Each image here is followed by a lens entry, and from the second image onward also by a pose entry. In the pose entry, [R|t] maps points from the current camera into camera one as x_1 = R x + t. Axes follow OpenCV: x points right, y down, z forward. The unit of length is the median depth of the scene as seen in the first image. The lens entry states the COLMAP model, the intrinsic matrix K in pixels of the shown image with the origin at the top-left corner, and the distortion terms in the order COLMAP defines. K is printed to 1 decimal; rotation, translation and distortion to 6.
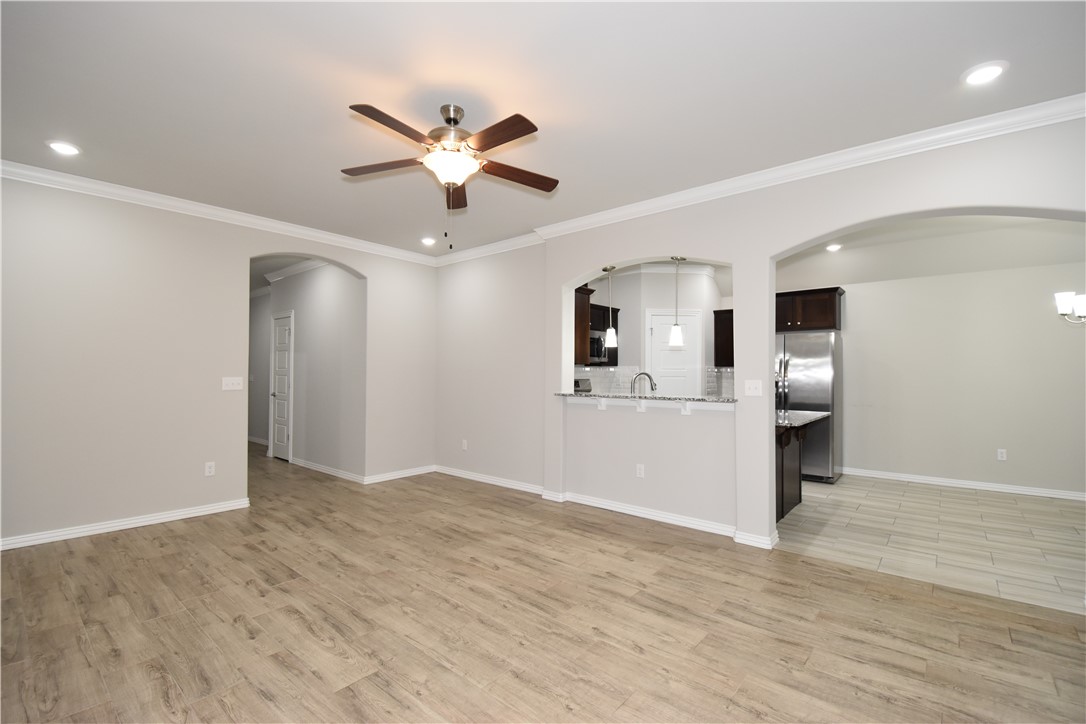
lens RADIAL K [[477.9, 0, 543.0], [0, 477.9, 362.0], [0, 0, 1]] dist [0.010606, -0.019399]
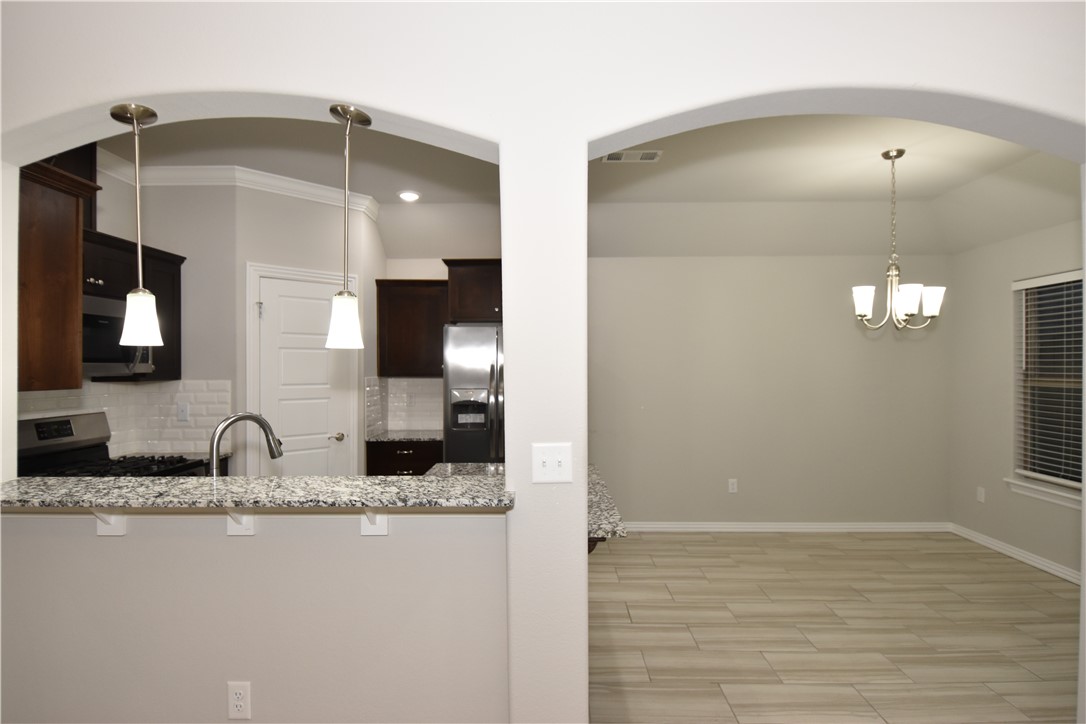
lens RADIAL K [[580.9, 0, 543.0], [0, 580.9, 362.0], [0, 0, 1]] dist [-0.001213, -0.000369]
pose [[0.769884, -0.001541, 0.638182, 0.149264], [-0.008106, 0.999893, 0.012192, -0.041302], [-0.638133, -0.014560, 0.769789, 0.754277]]
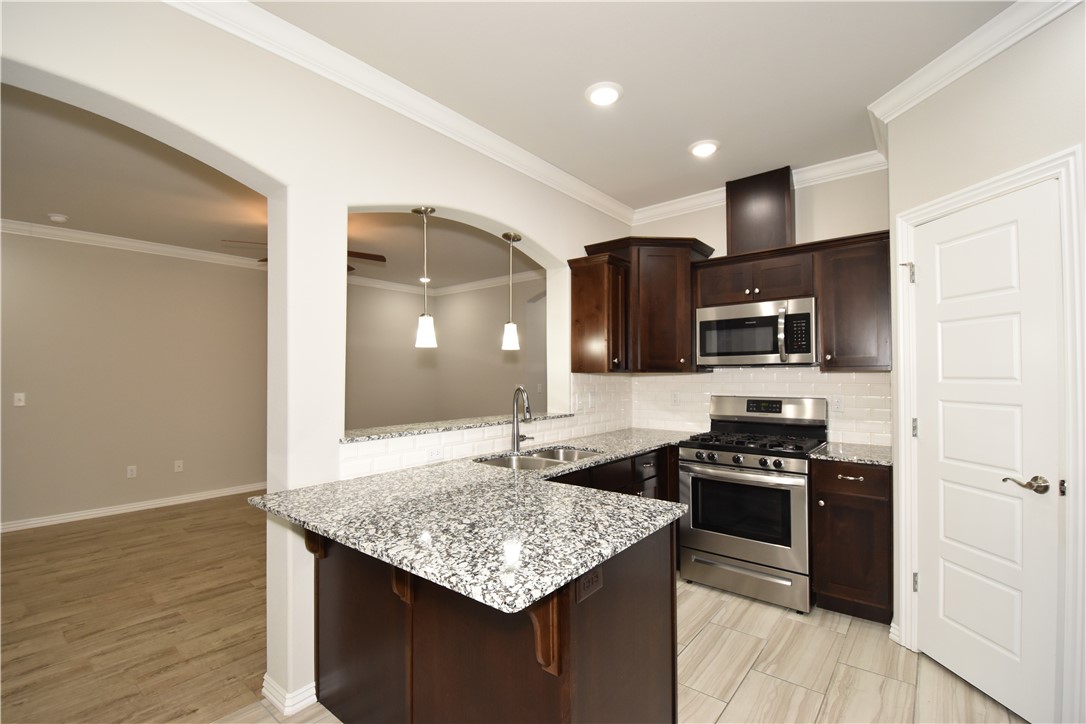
lens RADIAL K [[477.9, 0, 543.0], [0, 477.9, 362.0], [0, 0, 1]] dist [0.010606, -0.019399]
pose [[0.016356, -0.029521, -0.999430, 1.231531], [0.027736, 0.999193, -0.029060, 0.011027], [0.999481, -0.027244, 0.017162, 1.535430]]
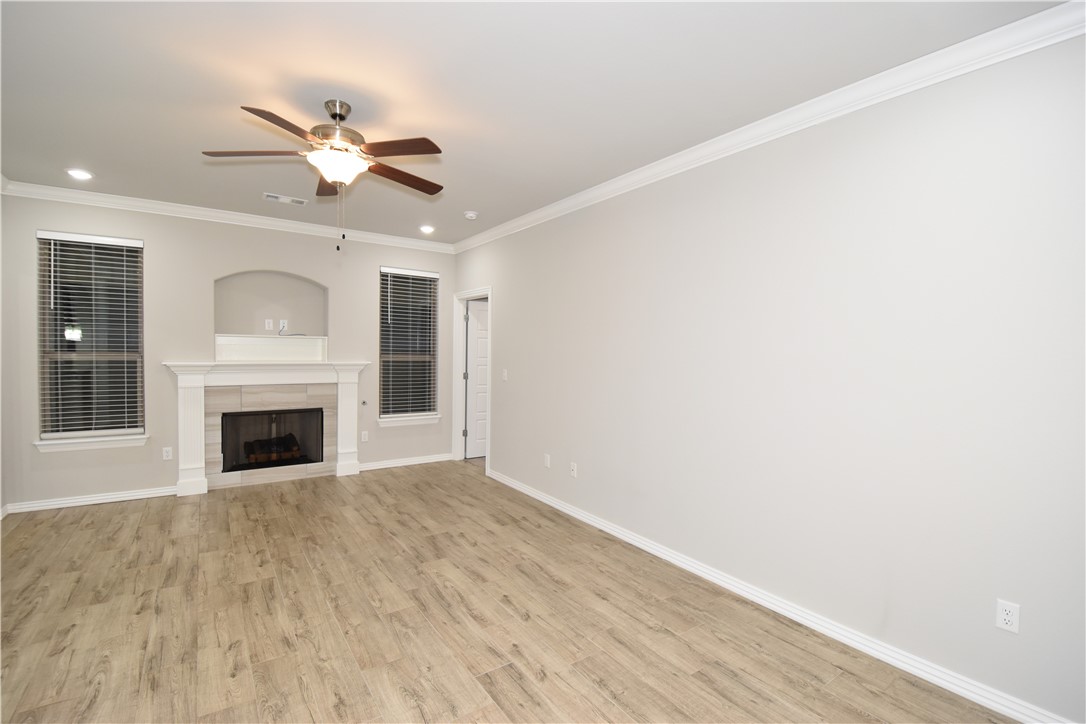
lens RADIAL K [[484.9, 0, 543.0], [0, 484.9, 362.0], [0, 0, 1]] dist [0.000201, -0.013400]
pose [[-0.966239, -0.026285, 0.256302, -0.756601], [-0.024584, 0.999649, 0.009839, -0.025920], [-0.256471, 0.003206, -0.966547, 1.636094]]
